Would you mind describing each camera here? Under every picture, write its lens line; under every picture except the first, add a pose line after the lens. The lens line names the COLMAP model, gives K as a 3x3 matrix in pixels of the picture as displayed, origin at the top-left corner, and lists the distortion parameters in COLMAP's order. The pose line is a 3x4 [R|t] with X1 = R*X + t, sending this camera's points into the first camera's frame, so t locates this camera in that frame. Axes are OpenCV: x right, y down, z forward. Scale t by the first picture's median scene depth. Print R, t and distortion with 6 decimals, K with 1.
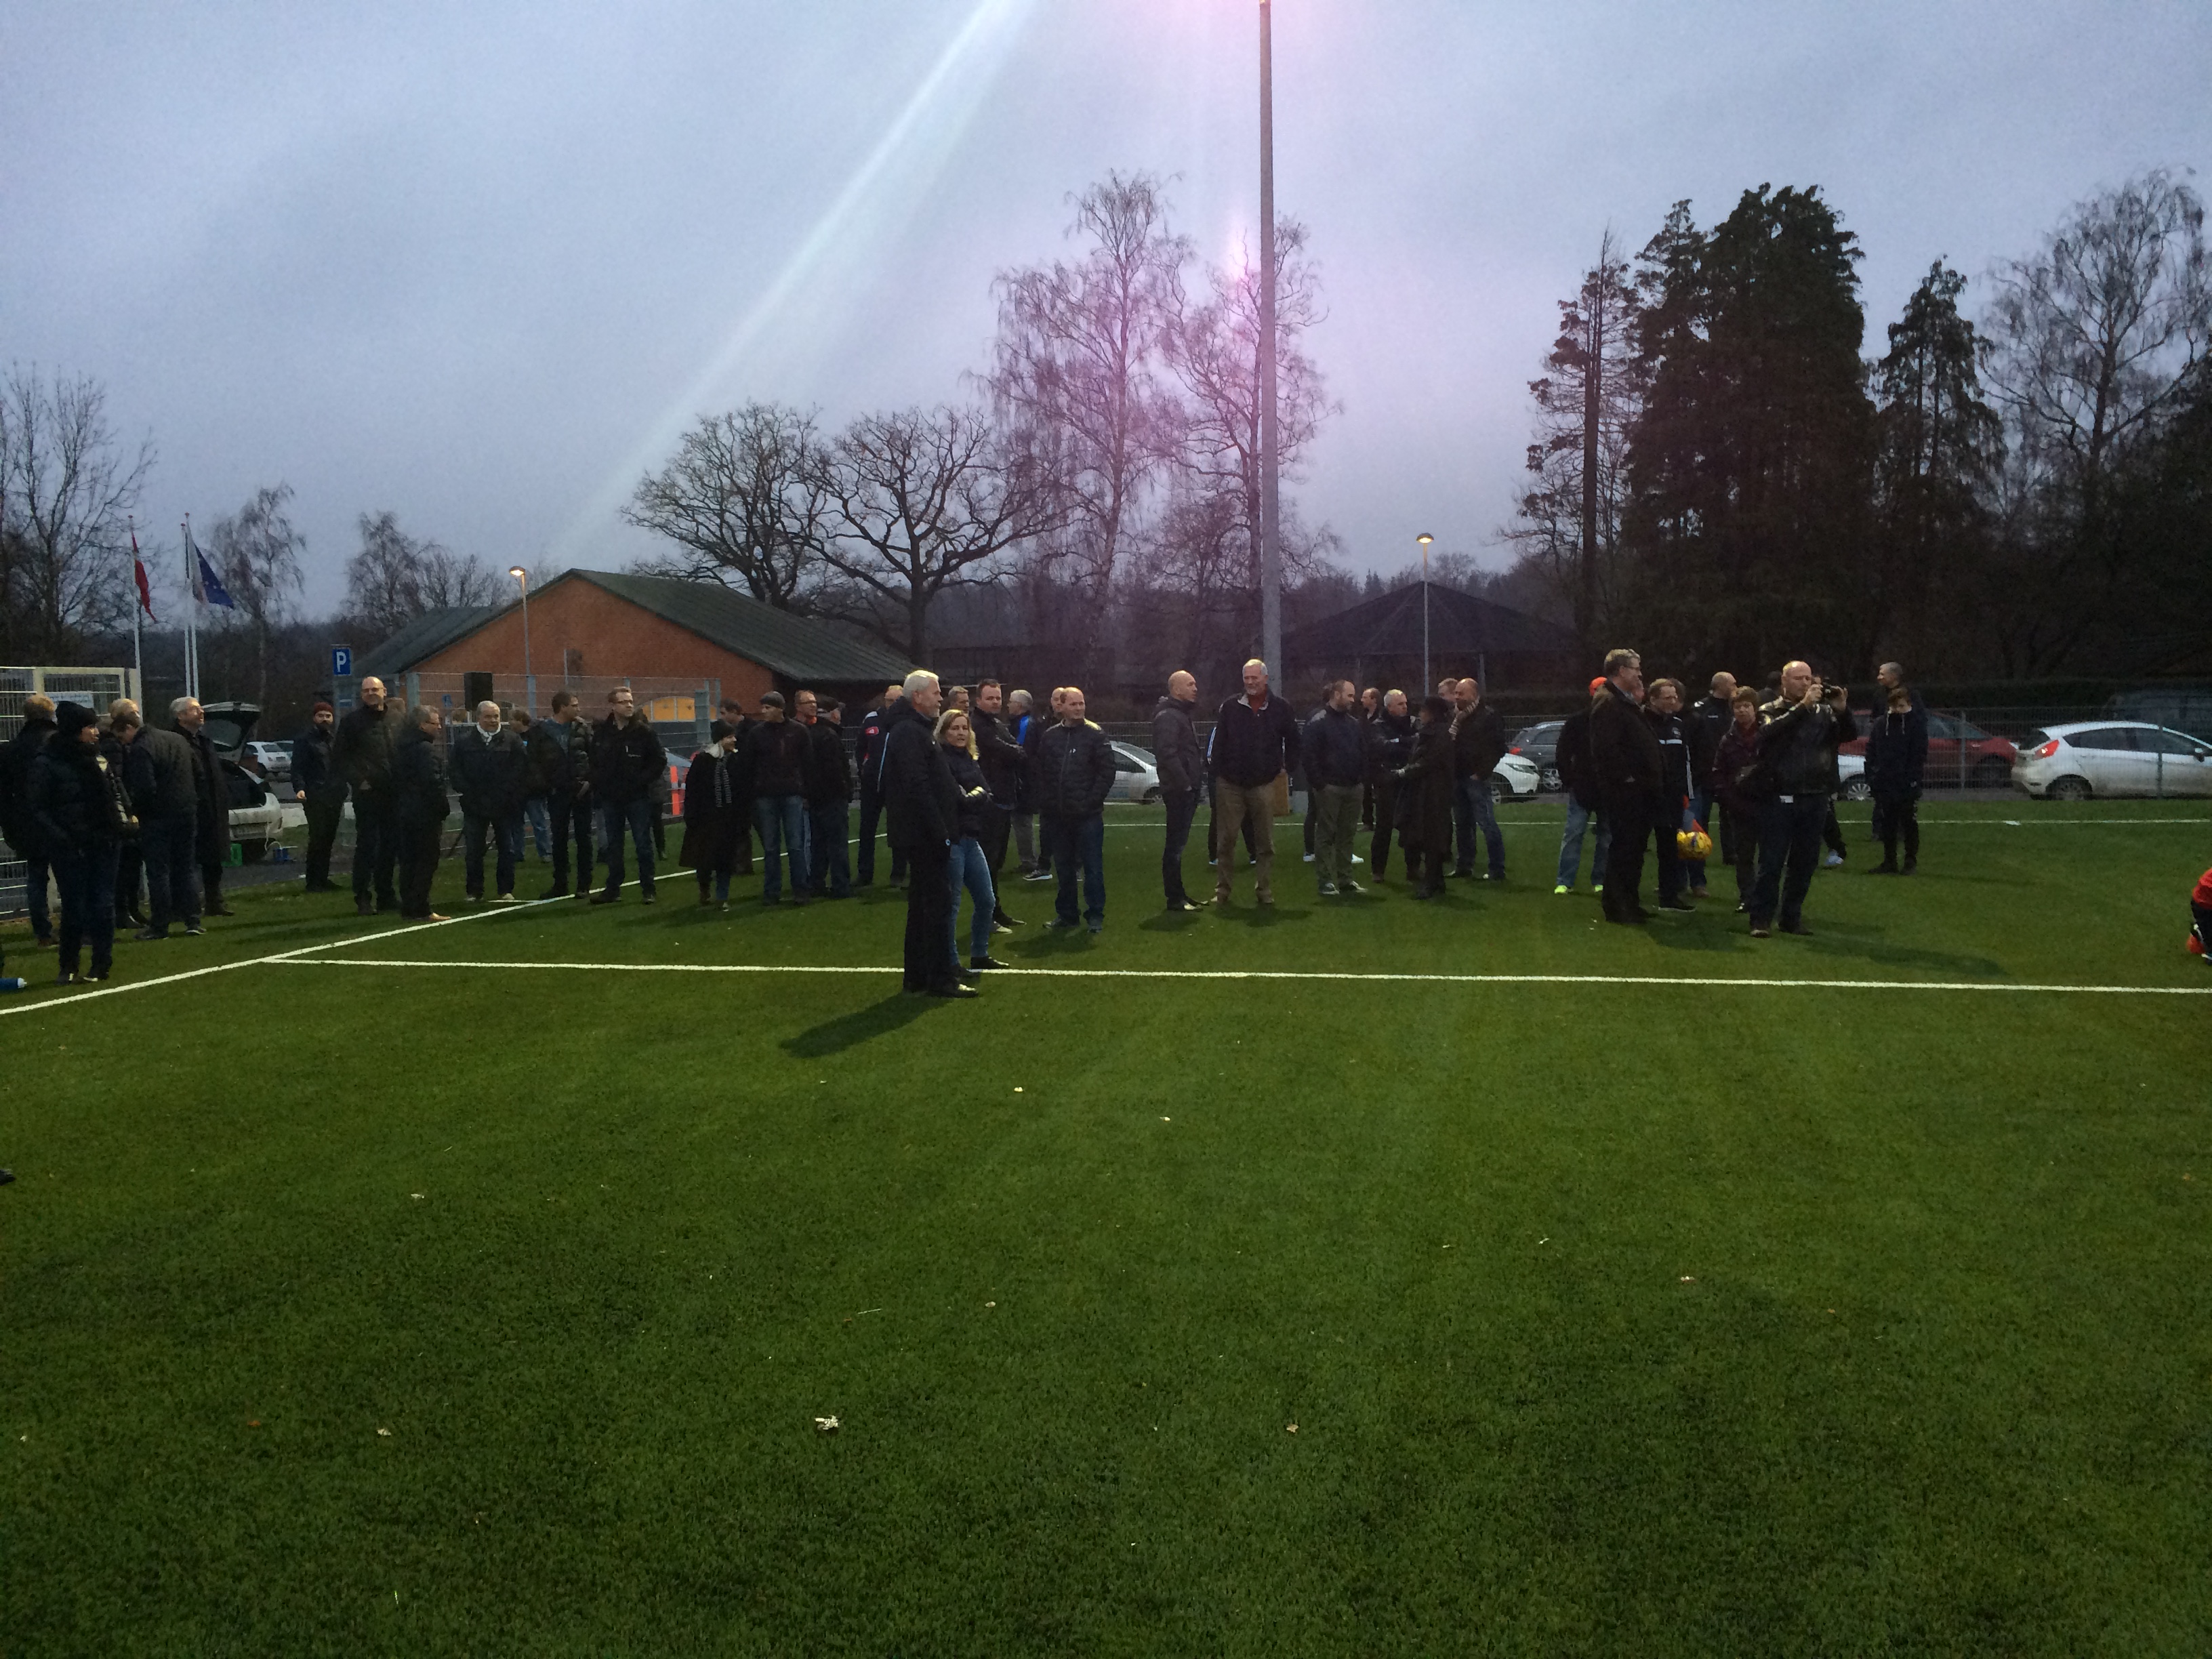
lens RADIAL K [[1877.2, 0, 1095.7], [0, 1877.2, 830.1], [0, 0, 1]] dist [0.081655, -0.109086]
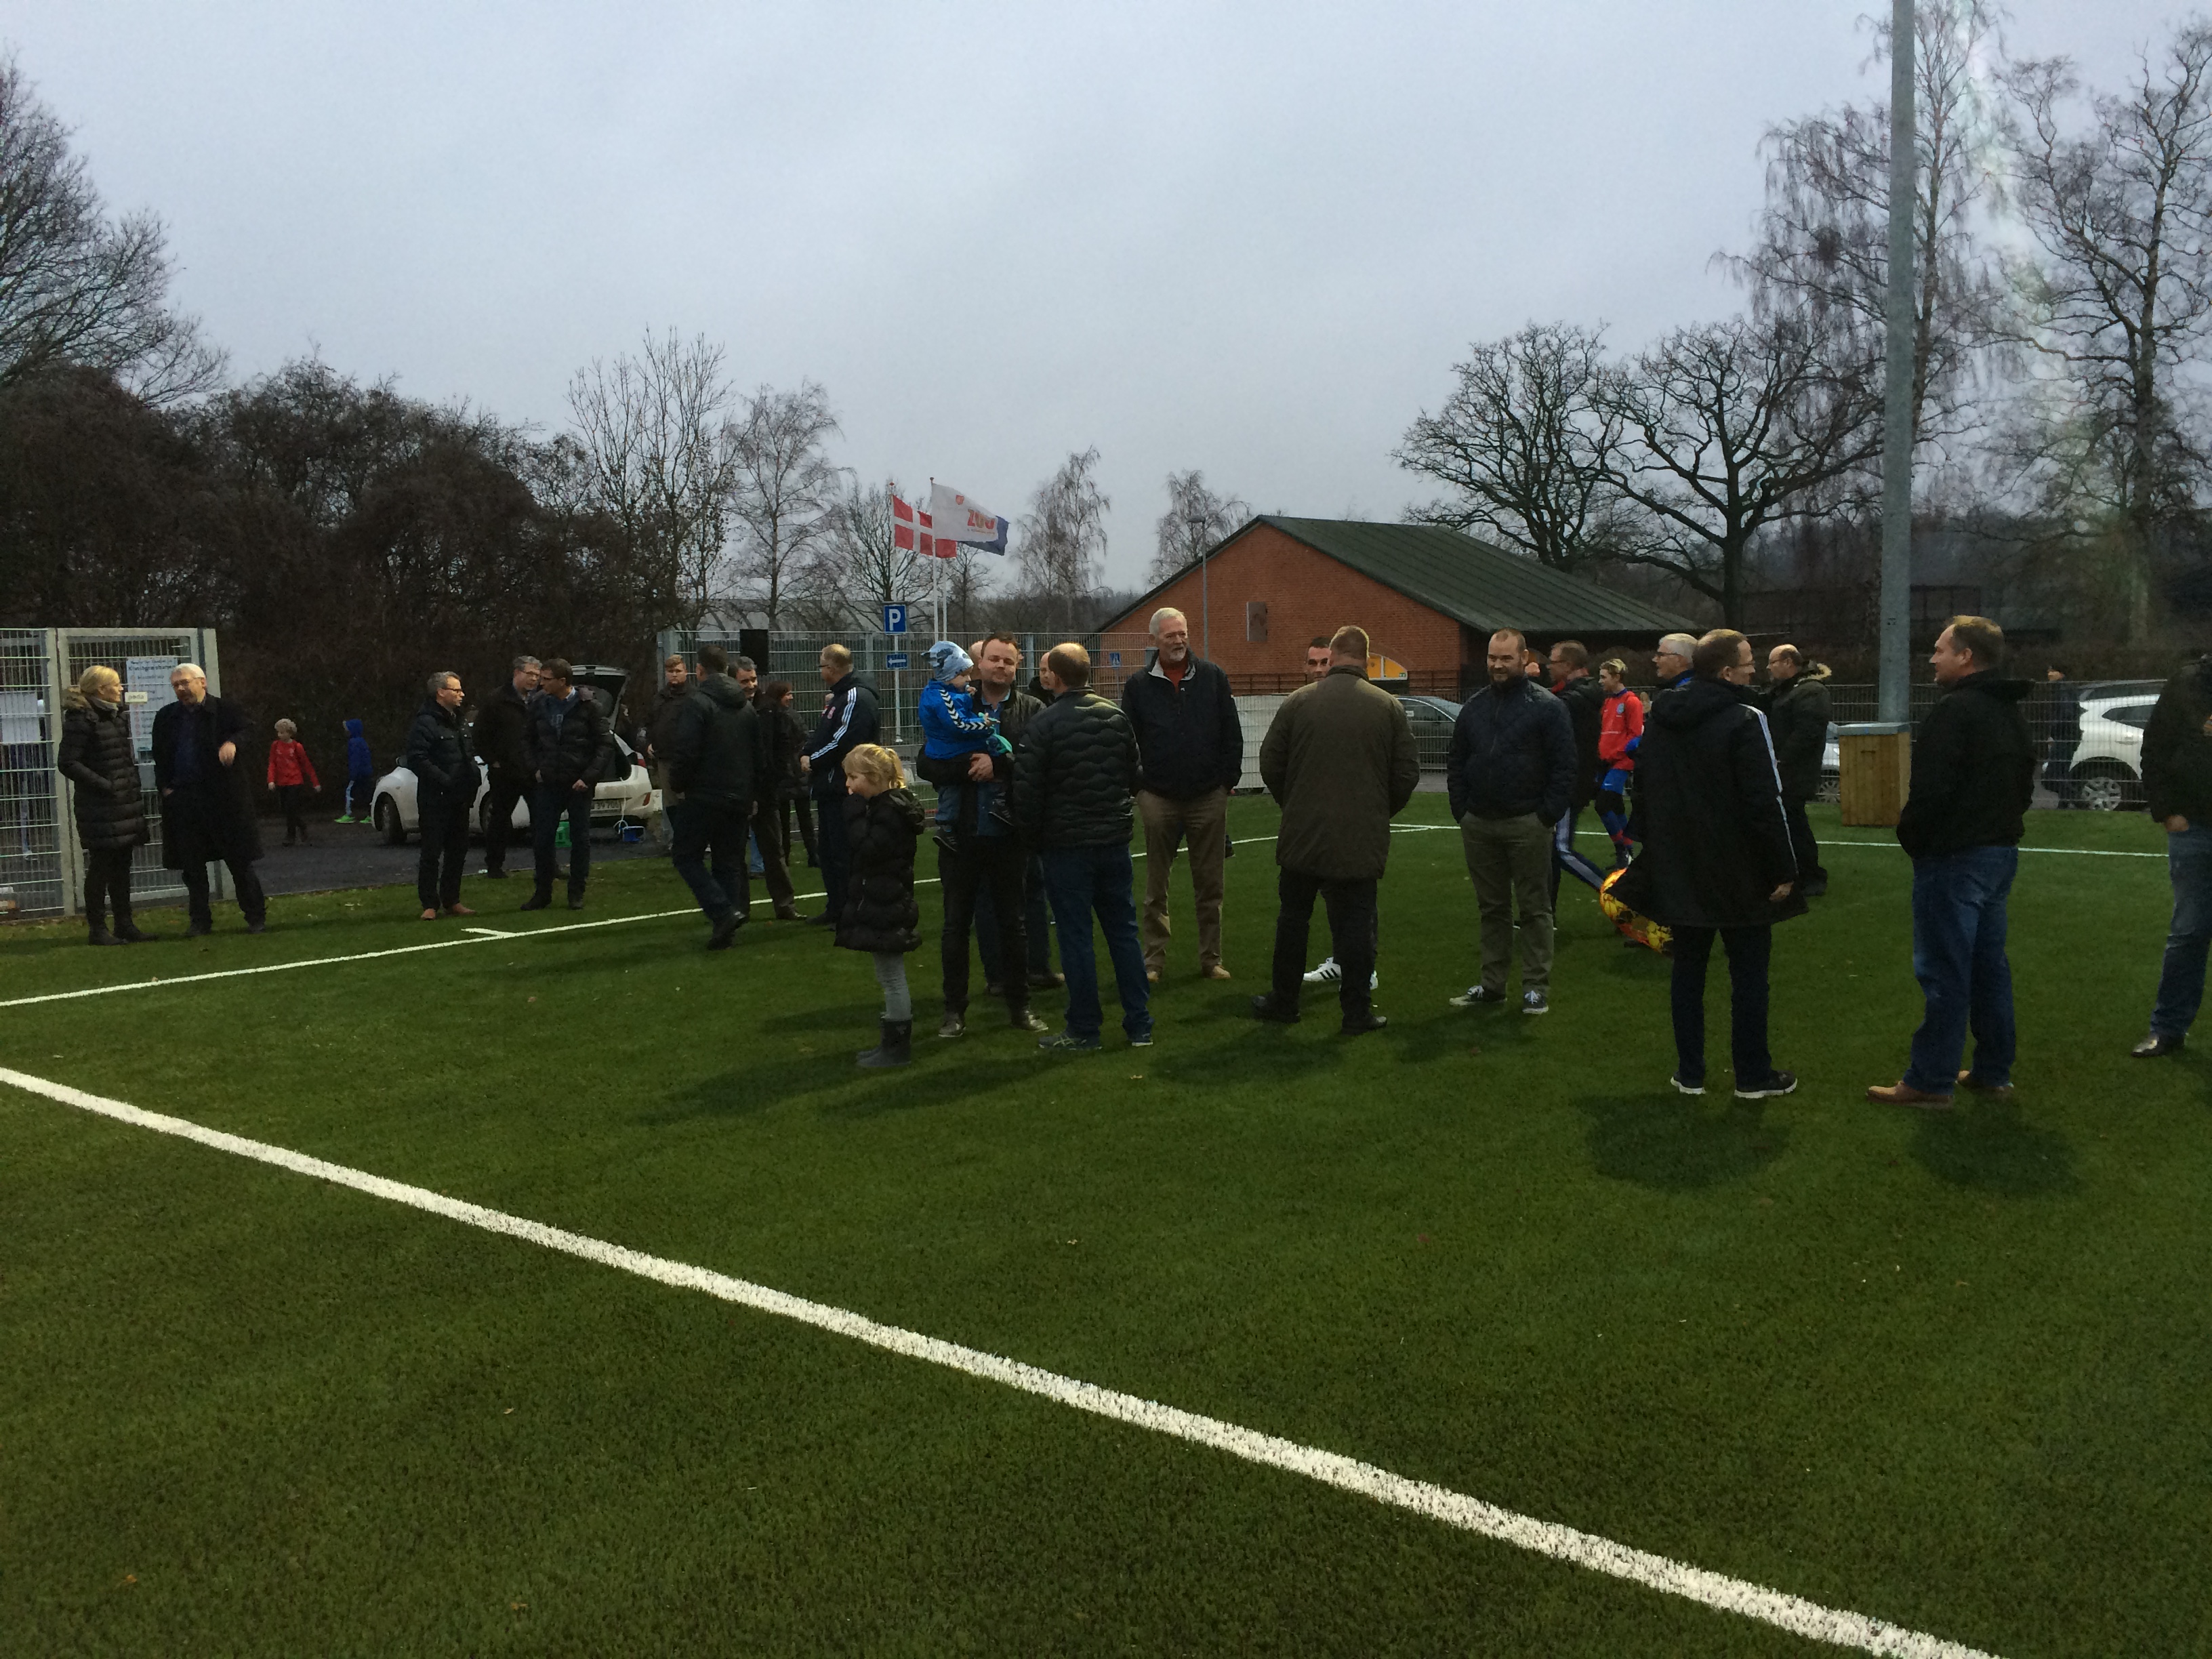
lens RADIAL K [[1877.2, 0, 1095.7], [0, 1877.2, 830.1], [0, 0, 1]] dist [0.081655, -0.109086]
pose [[0.891202, 0.037586, -0.452048, 0.050587], [-0.026256, 0.999165, 0.031314, -0.006902], [0.452847, -0.016039, 0.891444, 0.090527]]
